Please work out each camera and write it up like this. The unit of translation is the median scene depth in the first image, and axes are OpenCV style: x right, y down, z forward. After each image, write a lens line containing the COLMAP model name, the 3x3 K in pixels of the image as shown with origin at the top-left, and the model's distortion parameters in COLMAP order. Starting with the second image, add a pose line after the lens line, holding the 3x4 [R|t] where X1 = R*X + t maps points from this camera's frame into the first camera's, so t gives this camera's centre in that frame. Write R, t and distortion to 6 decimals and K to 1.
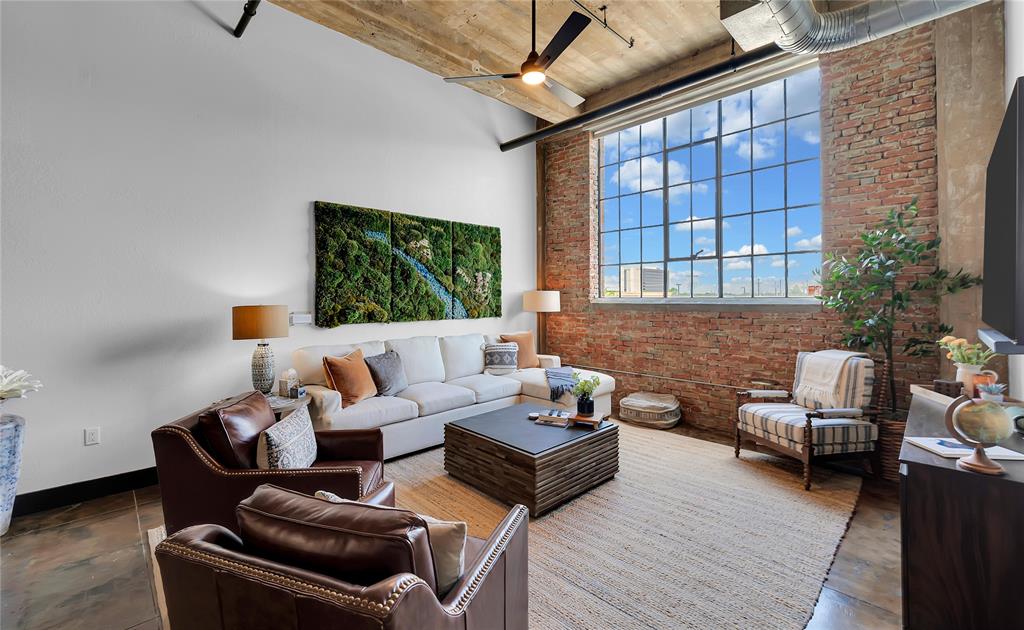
lens RADIAL K [[433.4, 0, 479.3], [0, 433.4, 294.0], [0, 0, 1]] dist [-0.007776, 0.000311]
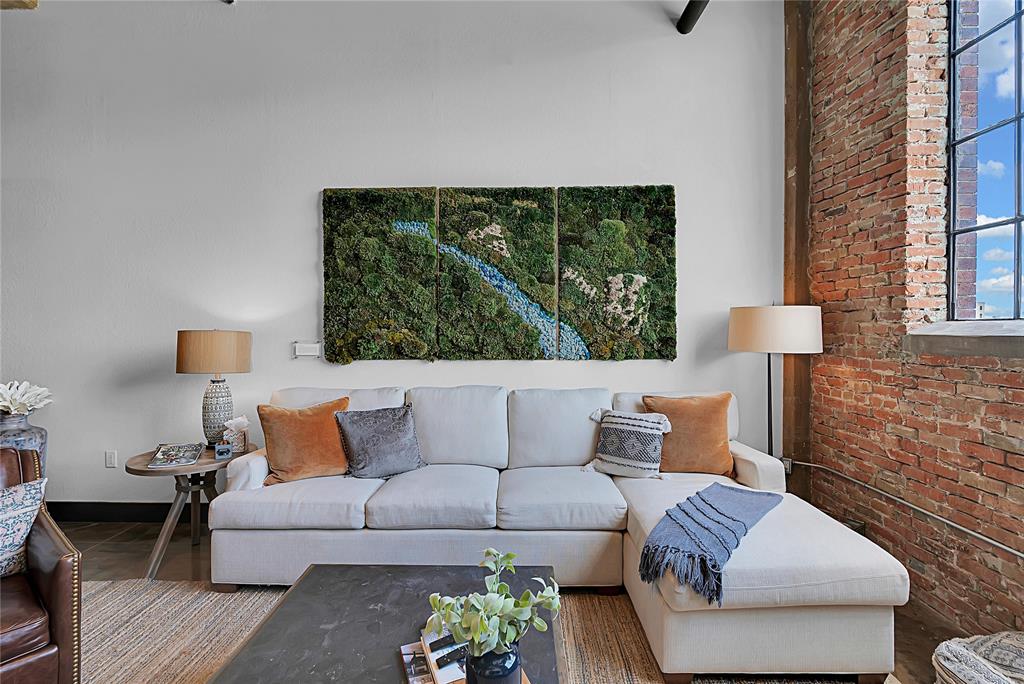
lens RADIAL K [[455.6, 0, 521.8], [0, 455.6, 333.6], [0, 0, 1]] dist [-0.003034, -0.000089]
pose [[0.729166, 0.009389, -0.684272, 0.332283], [0.004333, 0.999822, 0.018336, 0.013454], [0.684323, -0.016336, 0.728996, 0.560167]]
